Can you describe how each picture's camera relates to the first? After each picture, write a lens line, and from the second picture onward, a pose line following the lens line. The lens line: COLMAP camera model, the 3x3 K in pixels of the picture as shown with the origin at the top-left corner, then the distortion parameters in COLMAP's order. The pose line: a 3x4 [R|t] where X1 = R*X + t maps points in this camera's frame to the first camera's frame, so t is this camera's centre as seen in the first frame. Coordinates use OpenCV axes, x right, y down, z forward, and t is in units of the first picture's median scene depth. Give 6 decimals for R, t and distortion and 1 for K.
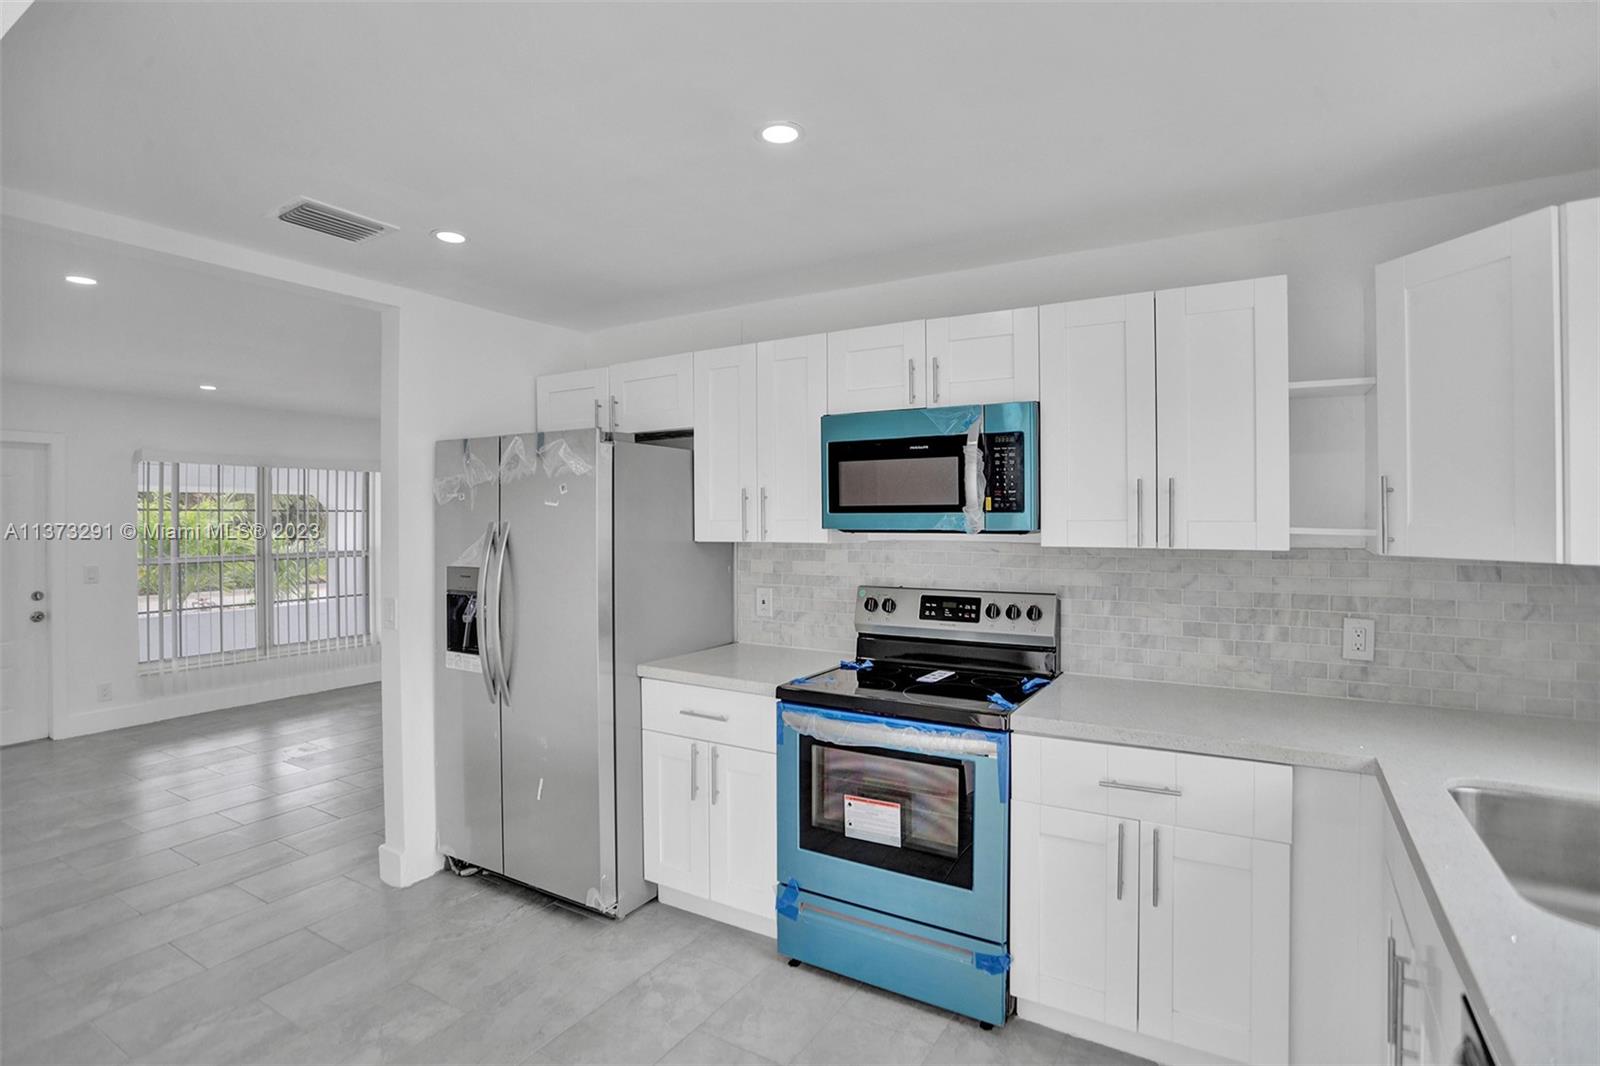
lens RADIAL K [[798.4, 0, 778.6], [0, 798.4, 523.9], [0, 0, 1]] dist [-0.060103, 0.020326]
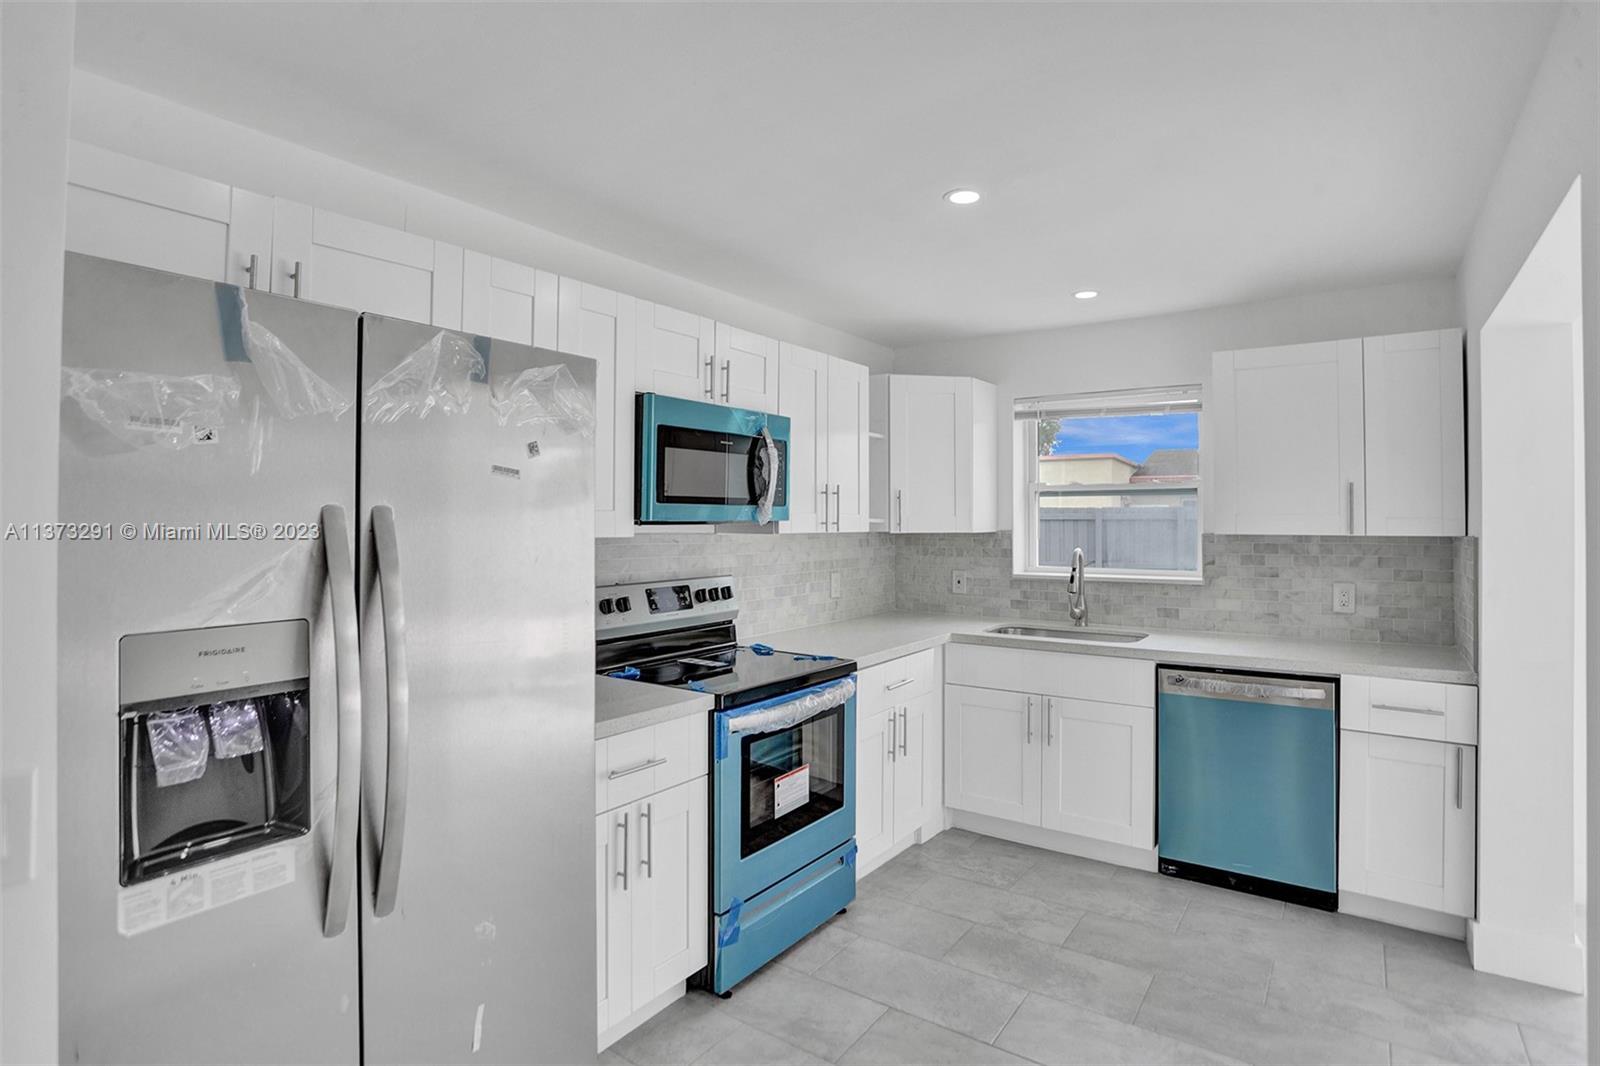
lens RADIAL K [[798.4, 0, 810.4], [0, 798.4, 523.9], [0, 0, 1]] dist [-0.060103, 0.020326]
pose [[0.062349, -0.003406, 0.998049, -0.877666], [0.003349, 0.999989, 0.003203, 0.007823], [-0.998049, 0.003143, 0.062360, 0.834140]]
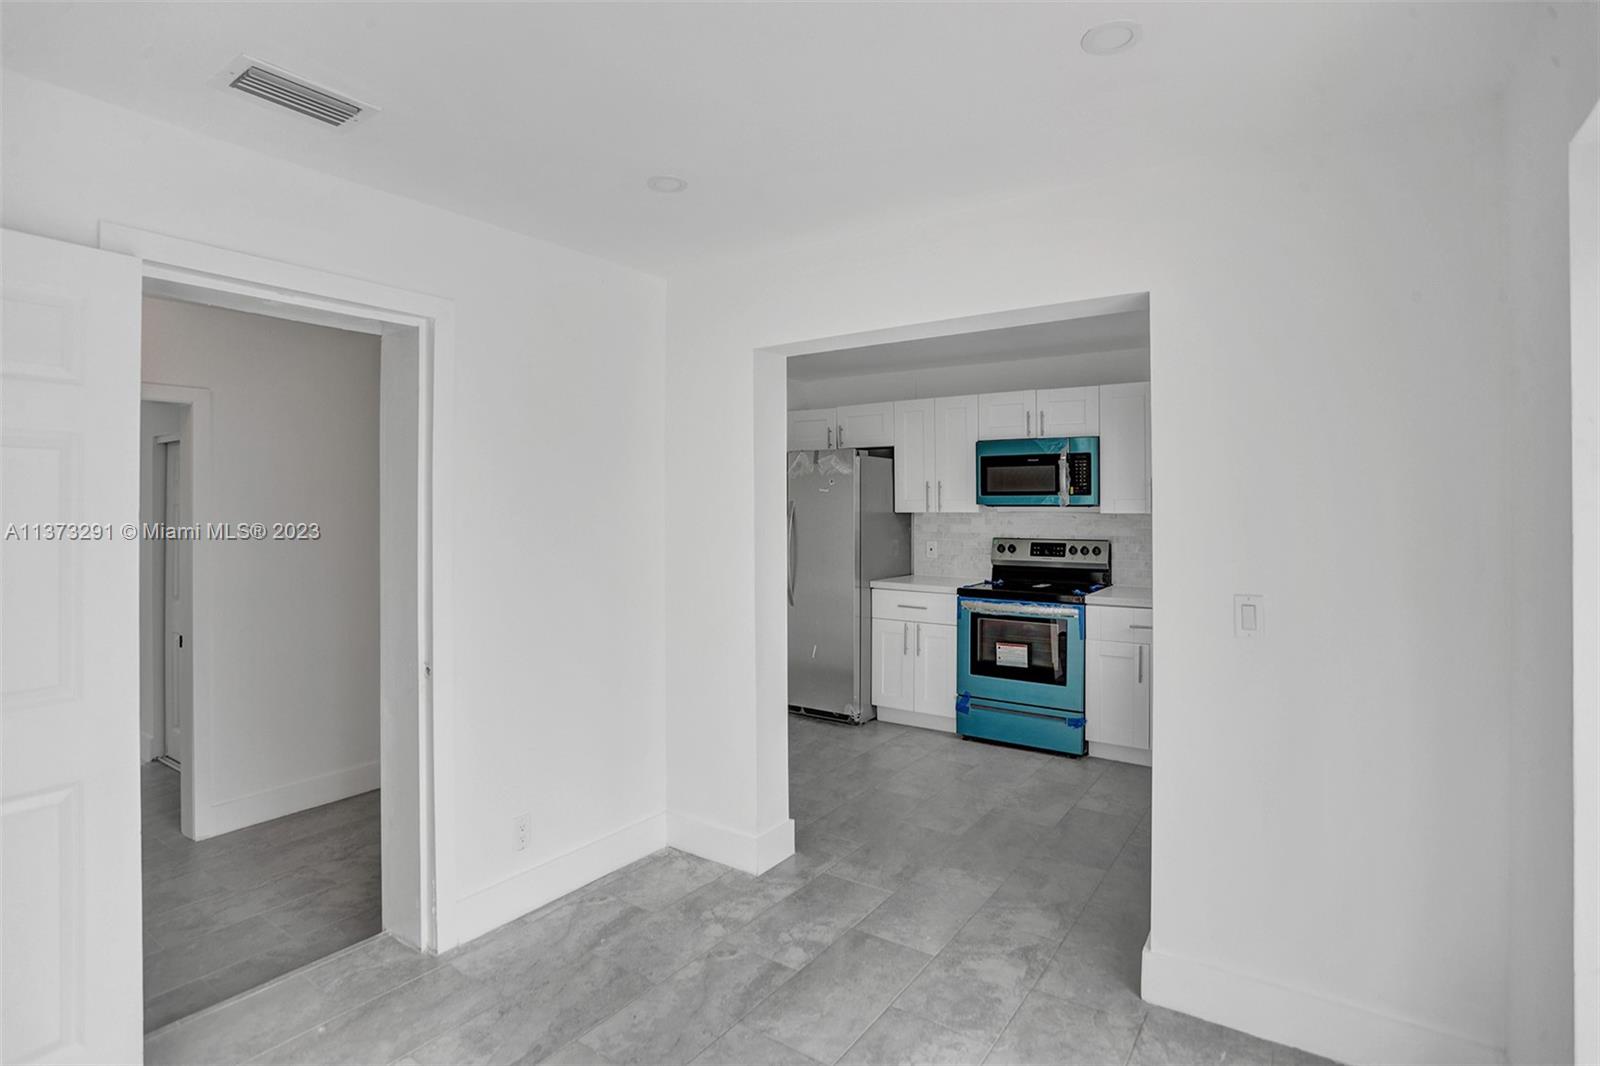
lens RADIAL K [[797.7, 0, 786.0], [0, 797.7, 502.8], [0, 0, 1]] dist [-0.054120, 0.021120]
pose [[0.998115, 0.001317, -0.061356, -0.285948], [-0.001819, 0.999965, -0.008125, 0.019507], [0.061343, 0.008221, 0.998083, -0.882440]]
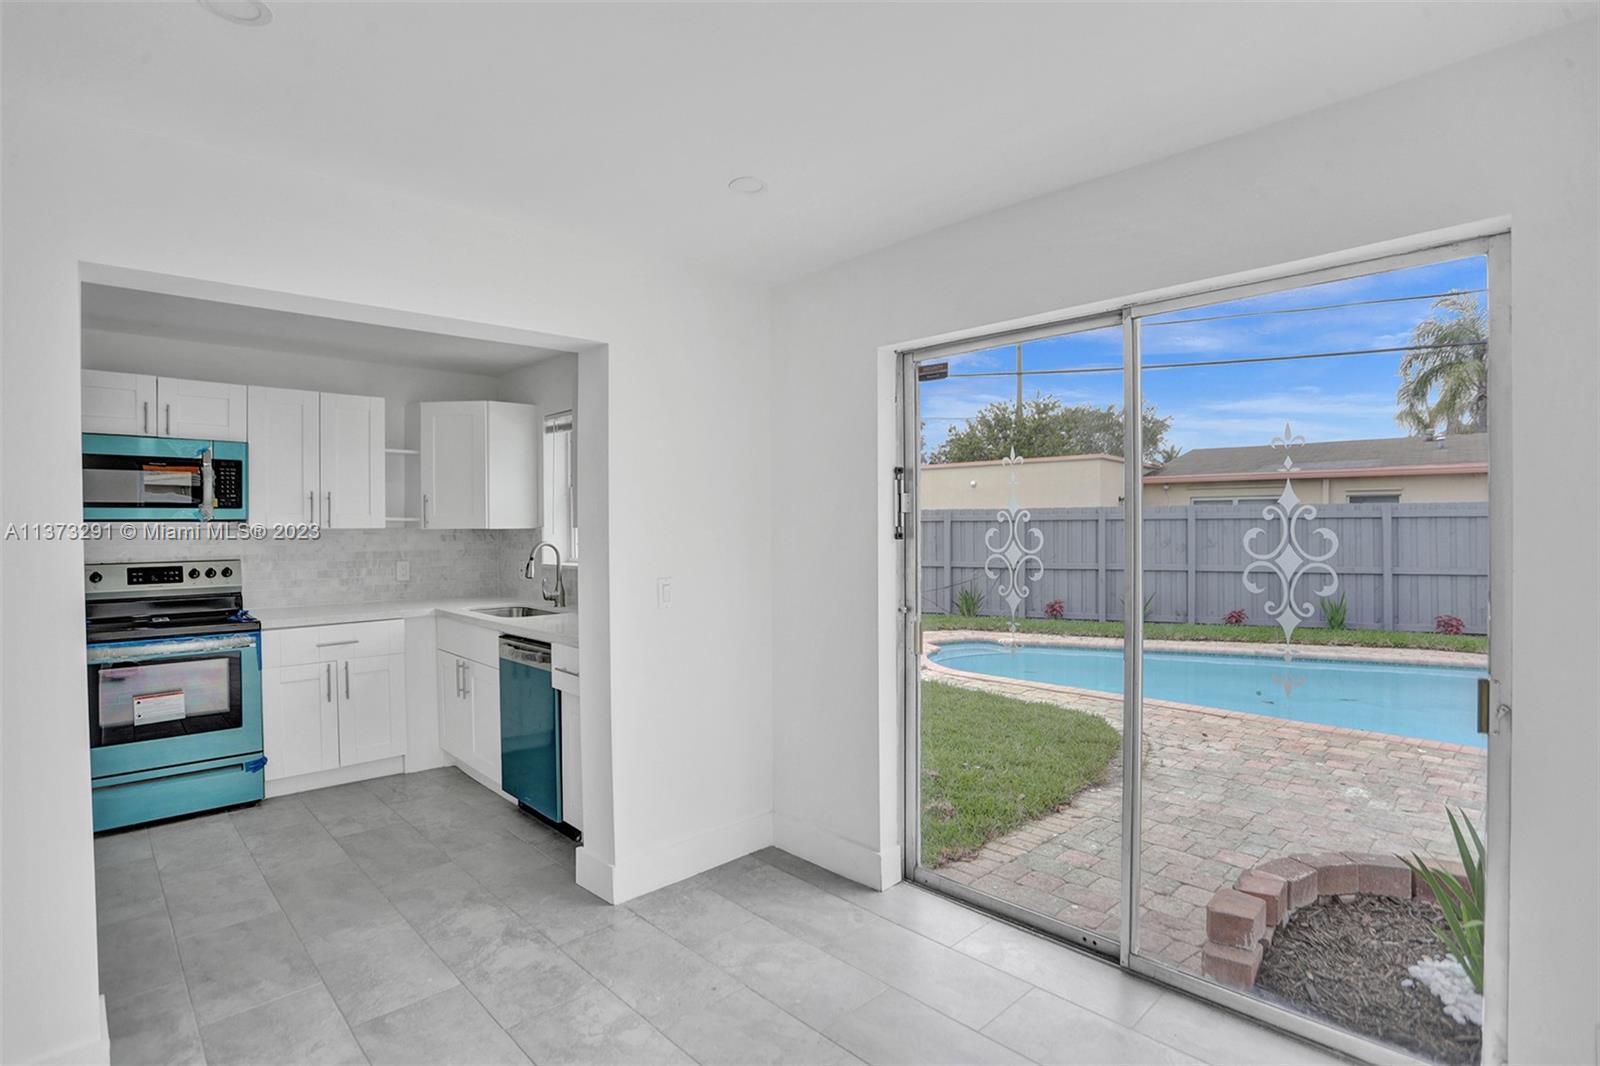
lens RADIAL K [[797.7, 0, 813.3], [0, 797.7, 533.2], [0, 0, 1]] dist [-0.054120, 0.021120]
pose [[0.247626, -0.010954, 0.968794, -0.932116], [0.008729, 0.999921, 0.009075, 0.031455], [-0.968816, 0.006209, 0.247702, -0.545199]]
